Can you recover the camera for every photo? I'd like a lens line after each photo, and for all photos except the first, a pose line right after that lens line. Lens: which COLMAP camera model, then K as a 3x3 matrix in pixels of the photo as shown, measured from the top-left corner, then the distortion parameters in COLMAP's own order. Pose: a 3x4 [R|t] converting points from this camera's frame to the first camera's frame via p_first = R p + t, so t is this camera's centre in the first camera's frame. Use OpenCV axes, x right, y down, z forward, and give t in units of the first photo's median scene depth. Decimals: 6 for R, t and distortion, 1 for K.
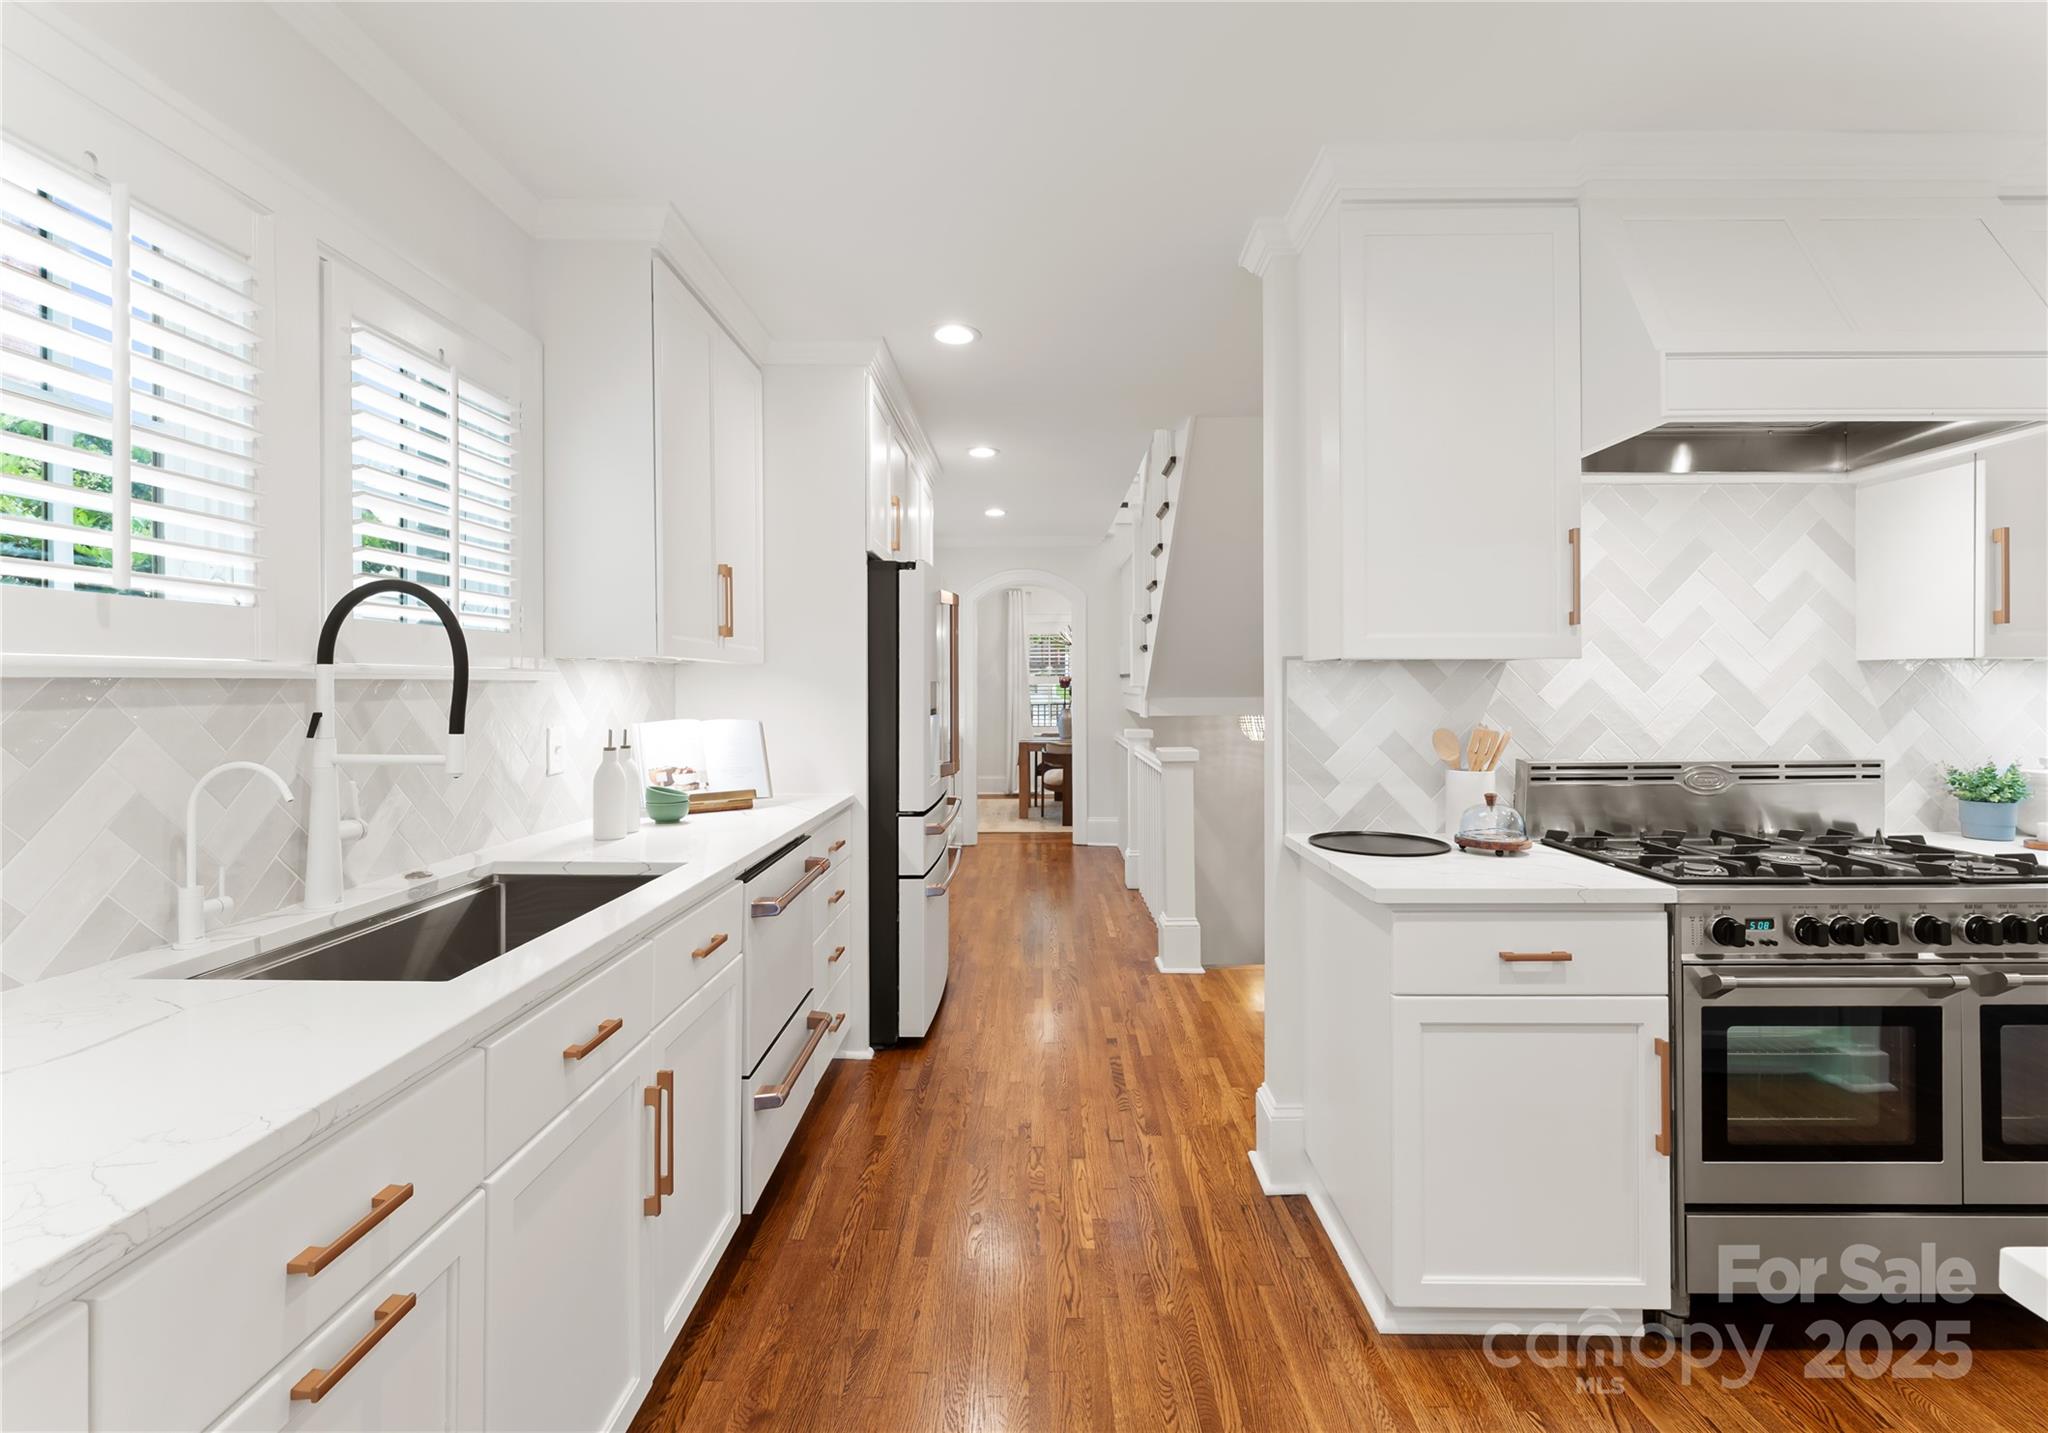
lens RADIAL K [[861.6, 0, 1030.4], [0, 861.6, 697.3], [0, 0, 1]] dist [-0.000744, -0.000024]
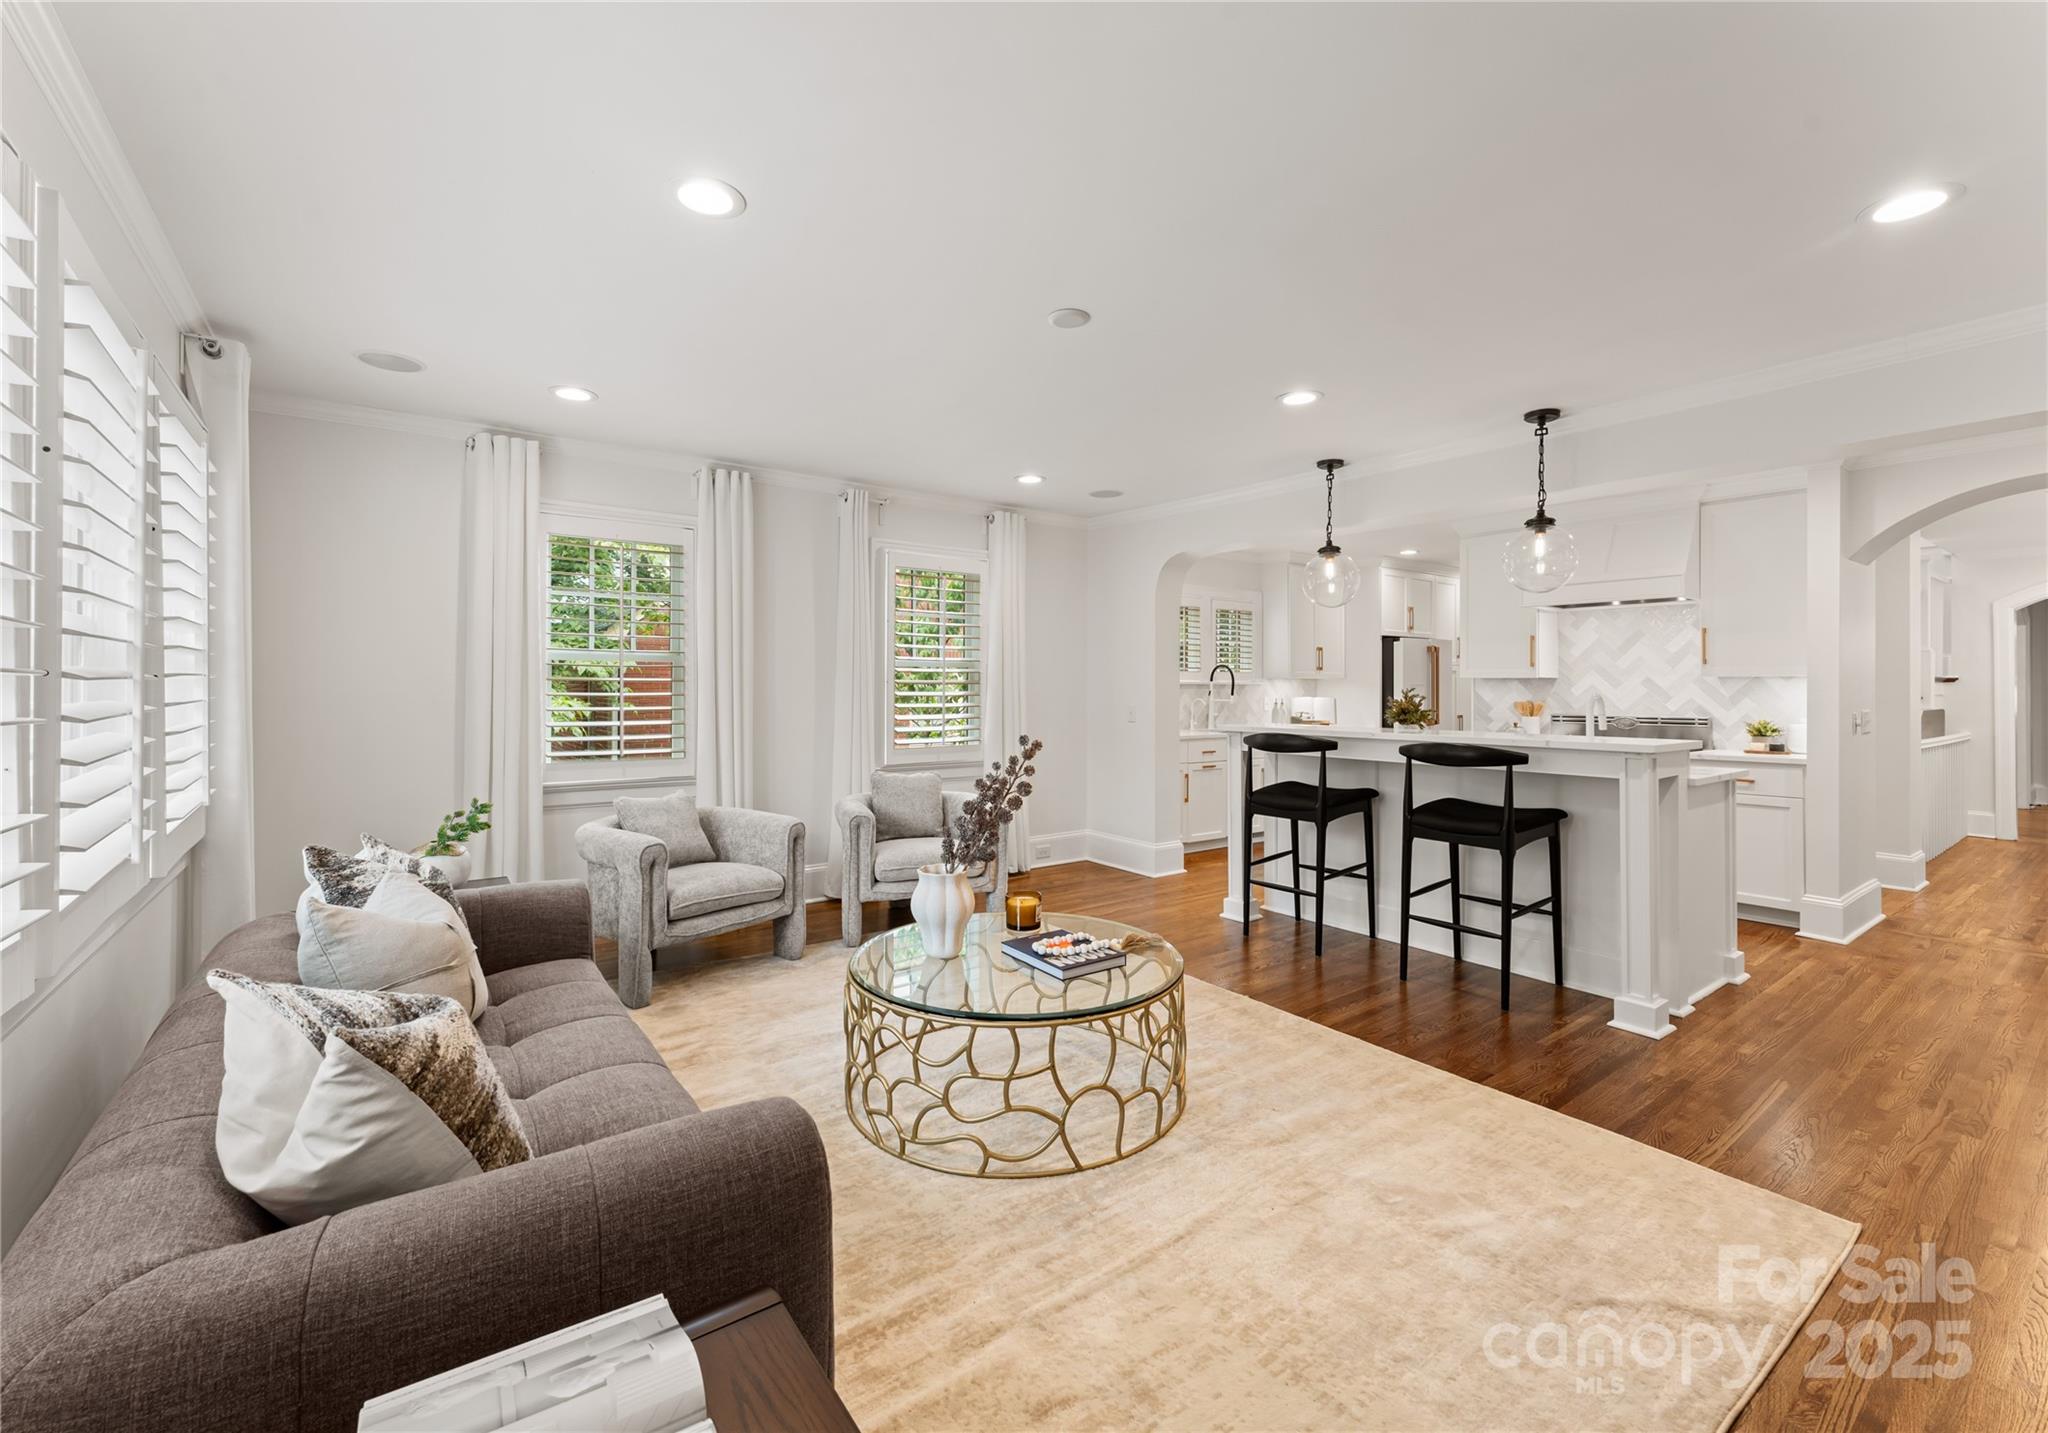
lens RADIAL K [[861.6, 0, 1025.0], [0, 861.6, 694.8], [0, 0, 1]] dist [-0.000744, -0.000024]
pose [[0.598848, 0.010834, -0.800789, 1.721942], [-0.006728, 0.999941, 0.008497, -0.000180], [0.800834, 0.000300, 0.598886, -1.963819]]
